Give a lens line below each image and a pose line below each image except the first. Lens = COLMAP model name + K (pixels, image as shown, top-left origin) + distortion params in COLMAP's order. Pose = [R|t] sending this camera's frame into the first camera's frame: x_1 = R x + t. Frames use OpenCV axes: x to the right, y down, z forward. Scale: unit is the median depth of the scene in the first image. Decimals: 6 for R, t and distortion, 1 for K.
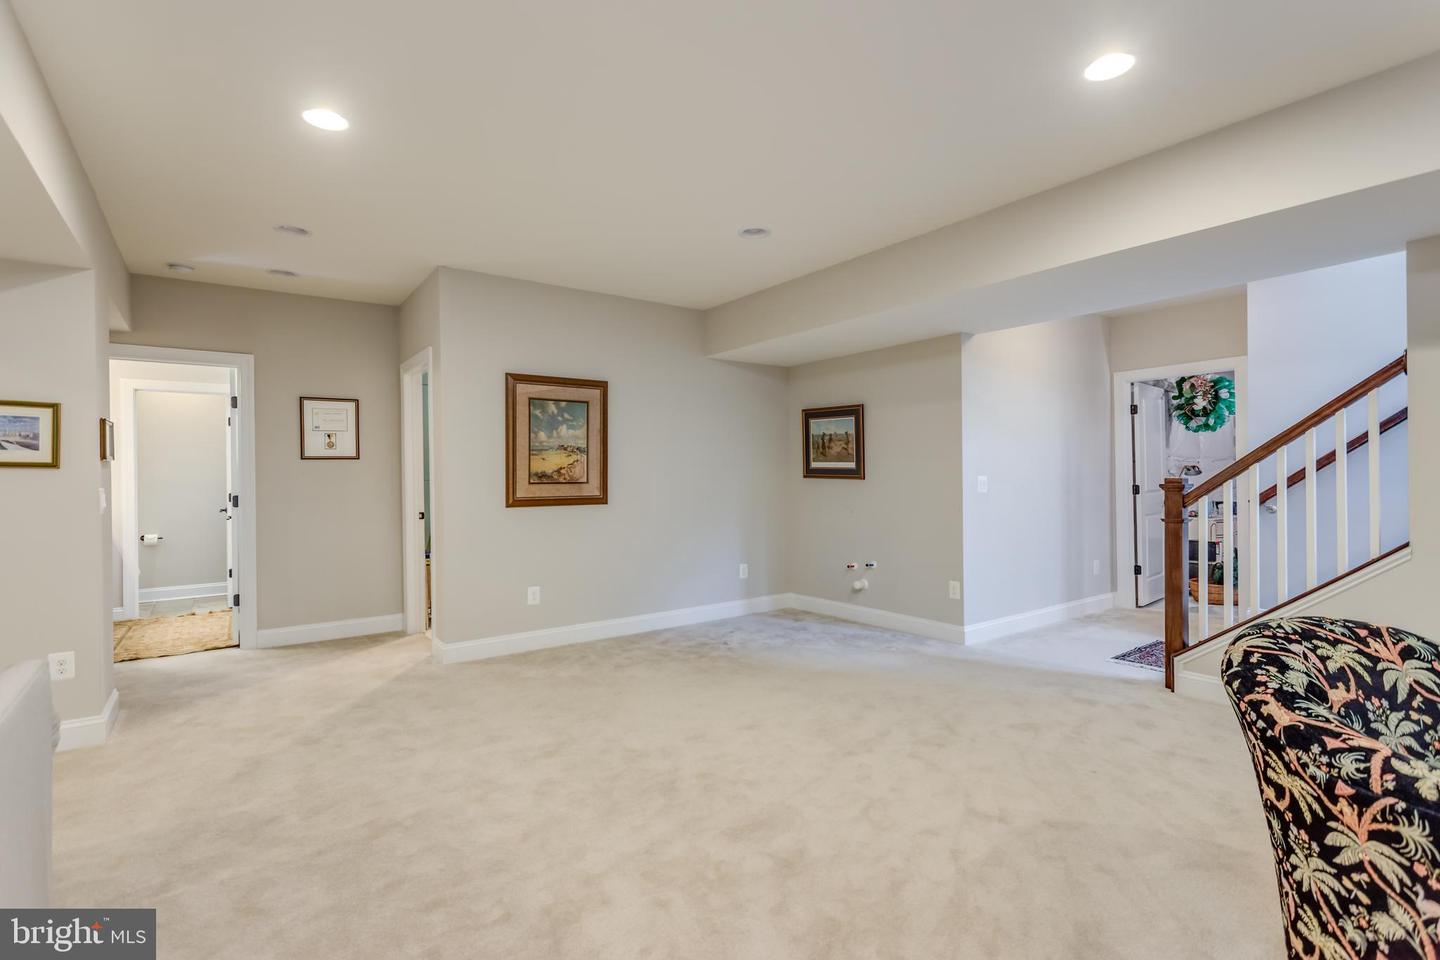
lens RADIAL K [[673.7, 0, 725.1], [0, 673.7, 475.9], [0, 0, 1]] dist [-0.000563, -0.000239]
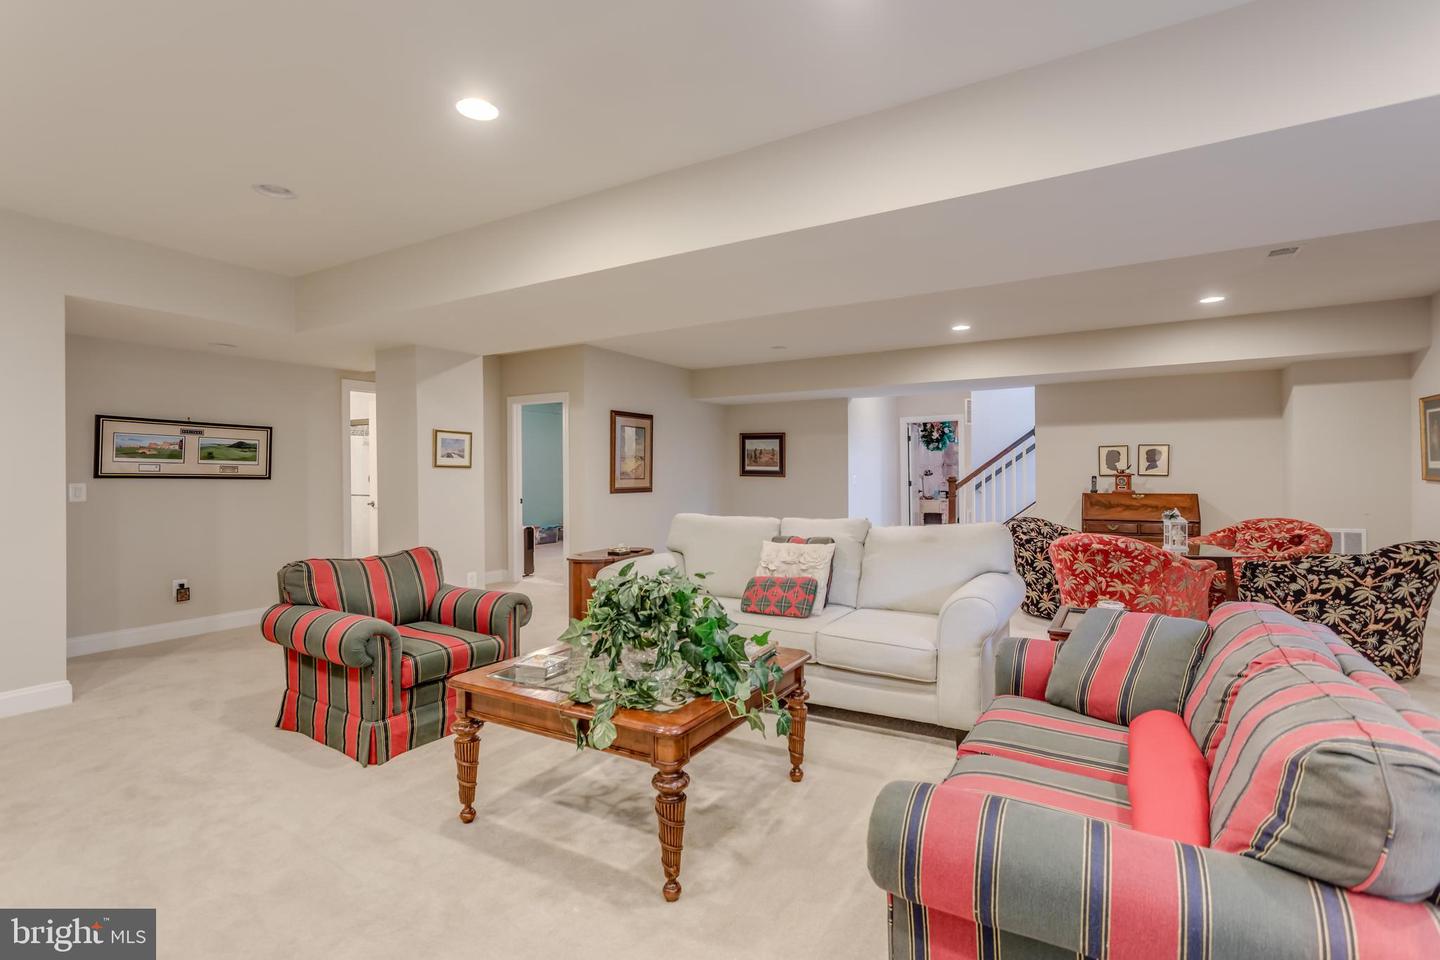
lens RADIAL K [[673.7, 0, 725.1], [0, 673.7, 475.9], [0, 0, 1]] dist [-0.000563, -0.000239]
pose [[0.918662, 0.003710, 0.395027, -0.618411], [-0.003856, 0.999992, -0.000424, 0.003538], [-0.395026, -0.001134, 0.918669, -0.508709]]
